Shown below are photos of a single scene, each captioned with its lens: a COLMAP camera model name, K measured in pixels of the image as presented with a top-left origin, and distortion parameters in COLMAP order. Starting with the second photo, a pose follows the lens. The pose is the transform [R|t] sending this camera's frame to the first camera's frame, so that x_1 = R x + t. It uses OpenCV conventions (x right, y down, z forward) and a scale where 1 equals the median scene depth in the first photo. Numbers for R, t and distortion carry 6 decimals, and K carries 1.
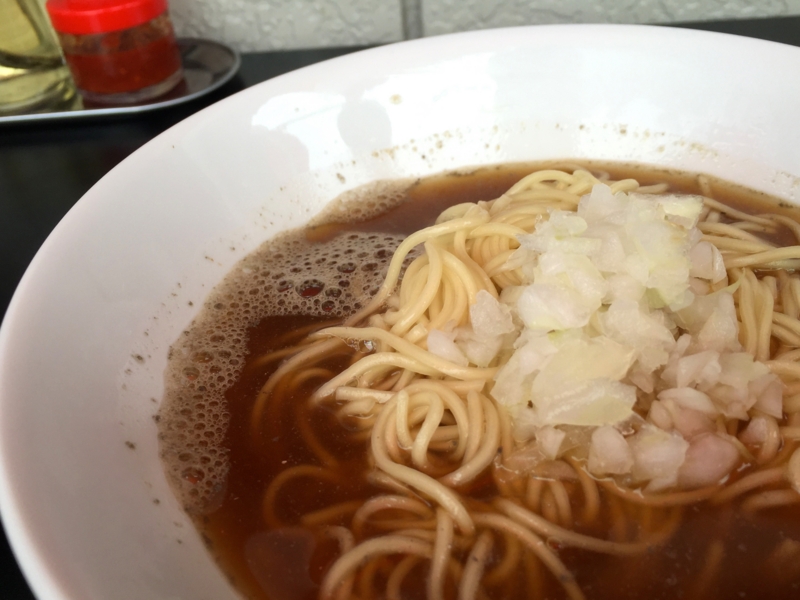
lens RADIAL K [[716.7, 0, 400.0], [0, 716.7, 300.0], [0, 0, 1]] dist [0.080688, -0.117845]
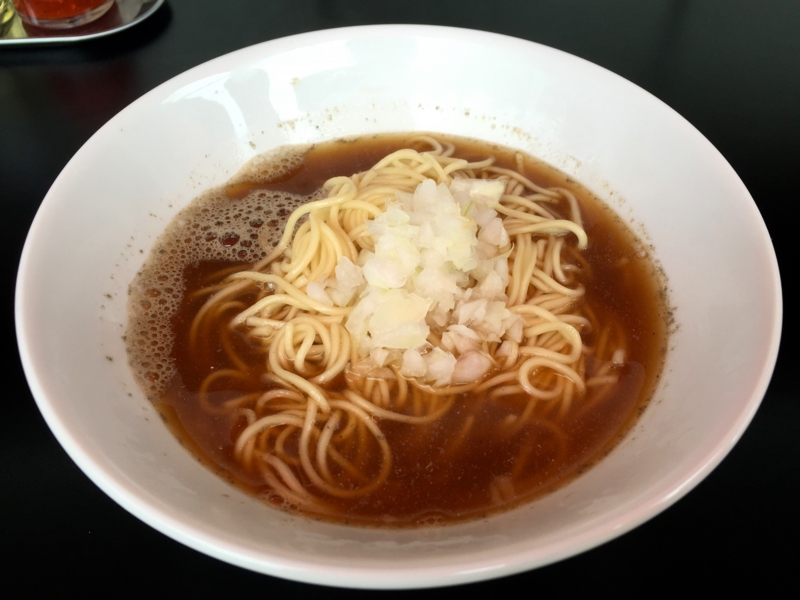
lens RADIAL K [[716.7, 0, 400.0], [0, 716.7, 300.0], [0, 0, 1]] dist [0.080688, -0.117845]
pose [[0.997382, 0.001310, 0.072306, 0.122235], [-0.016330, 0.978091, 0.207535, -0.231124], [-0.070450, -0.208172, 0.975552, -0.477283]]
